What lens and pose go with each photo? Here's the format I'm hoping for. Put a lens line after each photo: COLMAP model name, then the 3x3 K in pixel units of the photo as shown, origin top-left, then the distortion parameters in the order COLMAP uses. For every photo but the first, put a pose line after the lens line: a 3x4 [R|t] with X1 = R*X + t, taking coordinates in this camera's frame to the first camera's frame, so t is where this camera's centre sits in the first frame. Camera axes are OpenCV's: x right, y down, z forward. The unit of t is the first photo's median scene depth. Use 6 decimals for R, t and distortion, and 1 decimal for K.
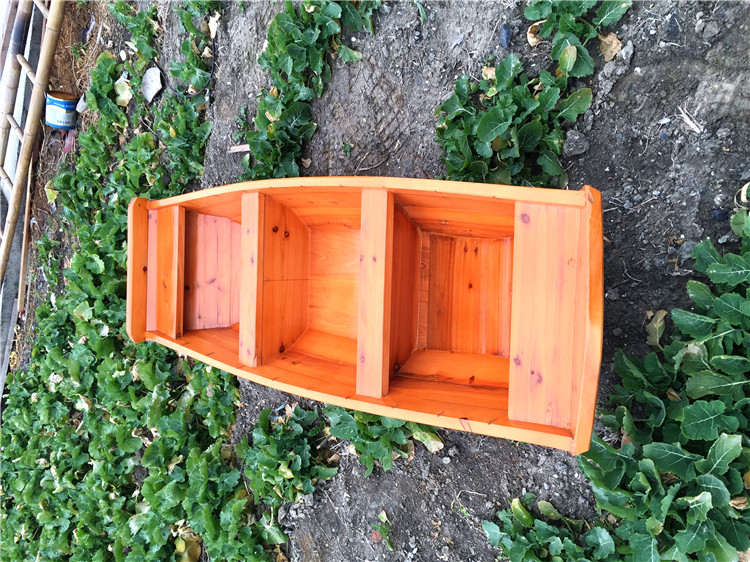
lens RADIAL K [[642.2, 0, 375.0], [0, 642.2, 281.0], [0, 0, 1]] dist [0.090255, -0.129342]
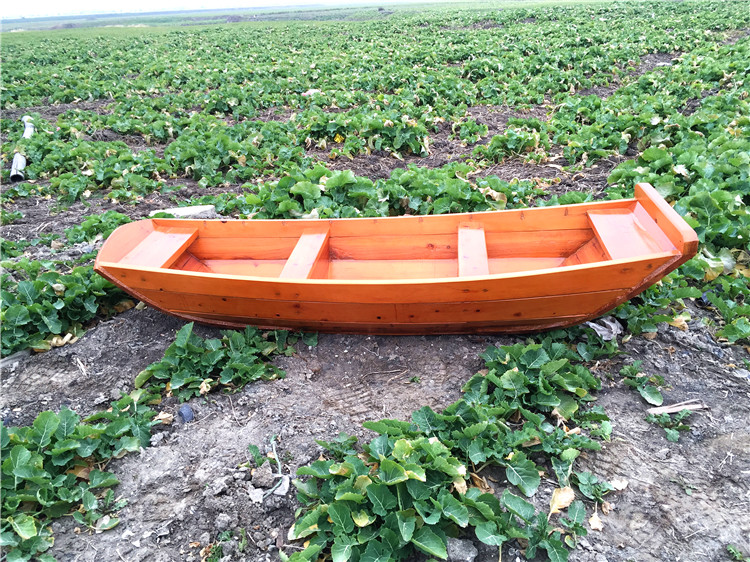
lens RADIAL K [[642.2, 0, 375.0], [0, 642.2, 281.0], [0, 0, 1]] dist [0.090255, -0.129342]
pose [[-0.625408, 0.692432, 0.359725, -0.514516], [0.032283, -0.437654, 0.898564, -1.141993], [0.779630, 0.573582, 0.251358, 0.739622]]
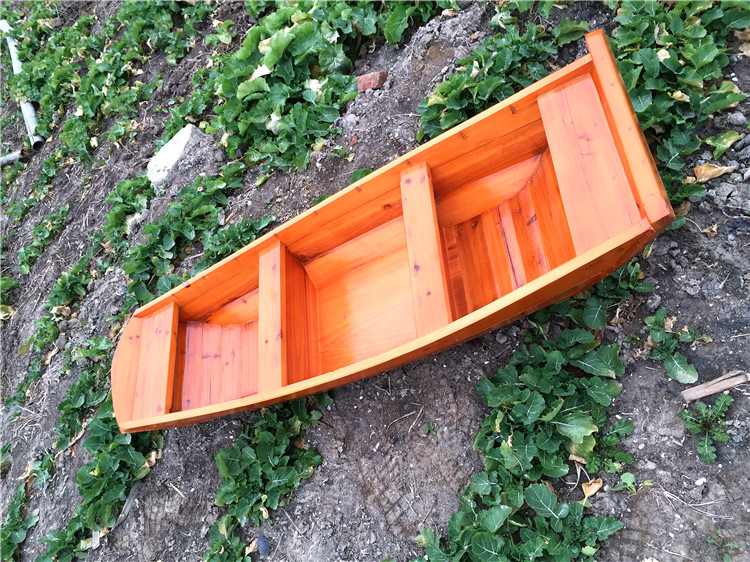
lens RADIAL K [[642.2, 0, 375.0], [0, 642.2, 281.0], [0, 0, 1]] dist [0.090255, -0.129342]
pose [[-0.096856, 0.529697, 0.842638, -1.034318], [-0.143650, -0.845194, 0.514793, -0.553929], [0.984878, -0.071184, 0.157953, 0.927783]]
